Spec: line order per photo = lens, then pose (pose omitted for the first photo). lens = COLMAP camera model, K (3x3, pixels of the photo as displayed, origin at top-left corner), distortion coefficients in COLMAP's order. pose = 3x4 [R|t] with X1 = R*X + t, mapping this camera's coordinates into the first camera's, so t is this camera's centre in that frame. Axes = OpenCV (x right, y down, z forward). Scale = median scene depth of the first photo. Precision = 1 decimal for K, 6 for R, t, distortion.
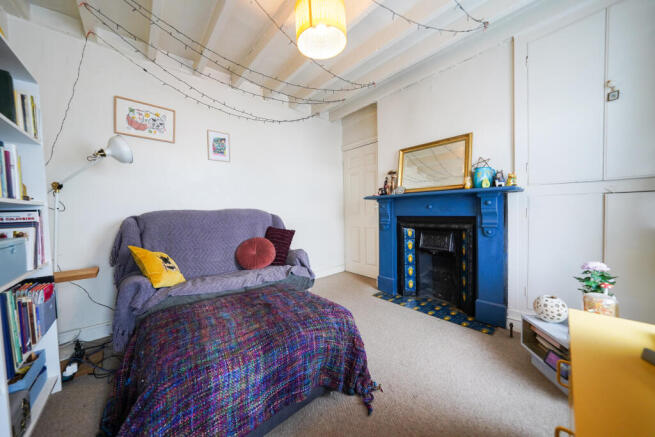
lens RADIAL K [[228.0, 0, 326.0], [0, 228.0, 218.0], [0, 0, 1]] dist [-0.018423, 0.001399]
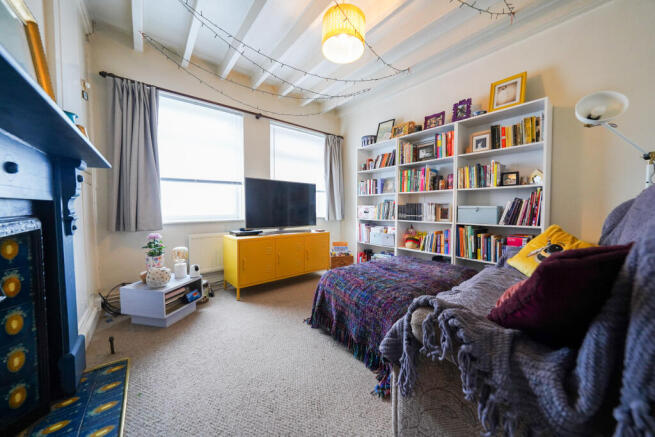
lens RADIAL K [[228.0, 0, 328.0], [0, 228.0, 216.2], [0, 0, 1]] dist [-0.018423, 0.001399]
pose [[-0.999106, 0.014998, 0.039530, 0.016471], [0.018190, 0.996495, 0.081650, -0.008331], [-0.038167, 0.082297, -0.995877, 1.273476]]
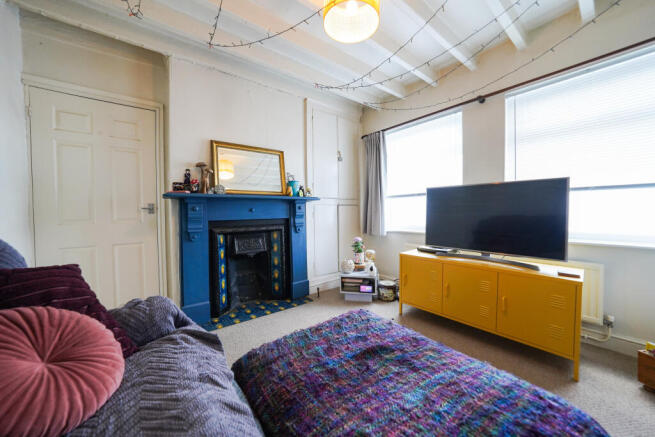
lens RADIAL K [[228.0, 0, 327.7], [0, 228.0, 217.3], [0, 0, 1]] dist [-0.018423, 0.001399]
pose [[0.058365, -0.003371, 0.998290, -0.519548], [0.043063, 0.999072, 0.000856, -0.004017], [-0.997366, 0.042939, 0.058456, 0.606089]]
